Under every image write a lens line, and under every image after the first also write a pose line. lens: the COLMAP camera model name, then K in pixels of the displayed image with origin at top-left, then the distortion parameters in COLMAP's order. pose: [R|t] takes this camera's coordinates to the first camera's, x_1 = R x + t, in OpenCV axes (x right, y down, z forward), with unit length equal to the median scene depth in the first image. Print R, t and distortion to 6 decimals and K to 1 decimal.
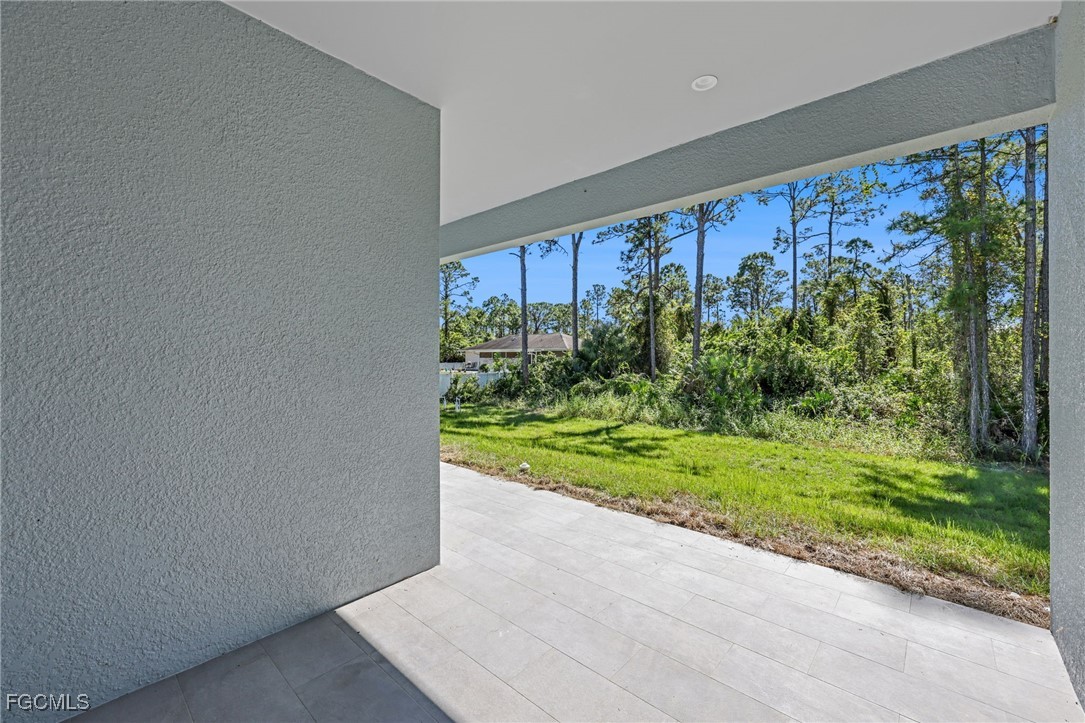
lens RADIAL K [[446.4, 0, 542.5], [0, 446.4, 361.5], [0, 0, 1]] dist [0.001296, 0.000021]
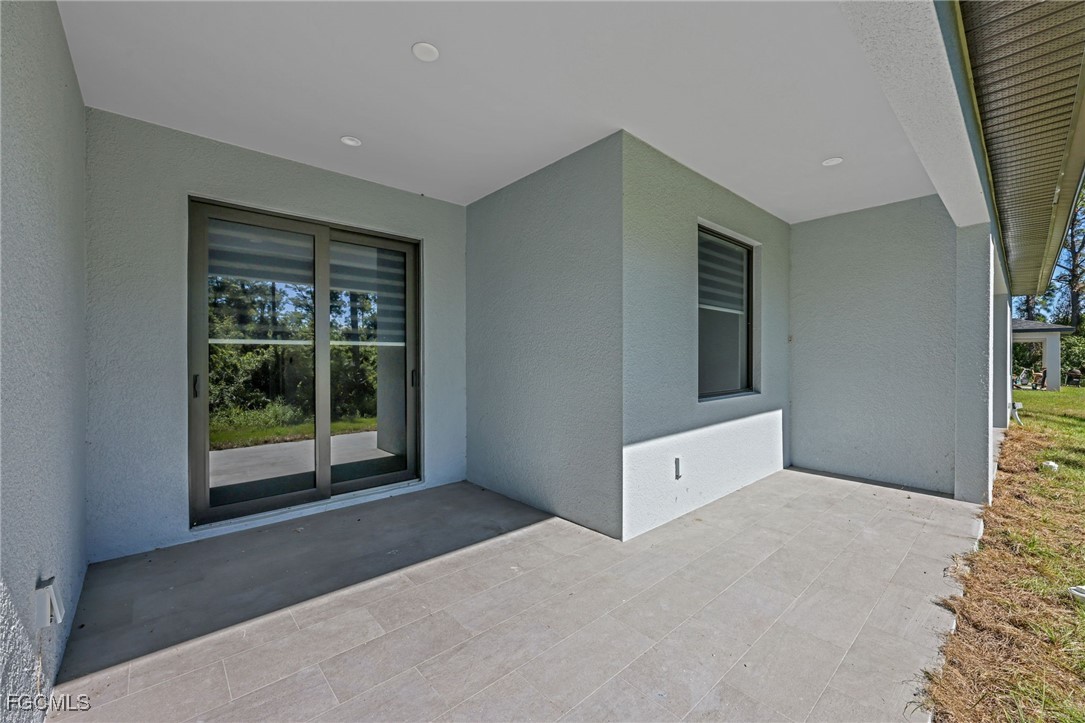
lens RADIAL K [[446.4, 0, 542.5], [0, 446.4, 361.5], [0, 0, 1]] dist [0.001296, 0.000021]
pose [[-0.121285, 0.002651, -0.992614, 0.909762], [-0.015858, 0.999864, 0.004608, 0.009365], [0.992491, 0.016299, -0.121227, 0.957134]]
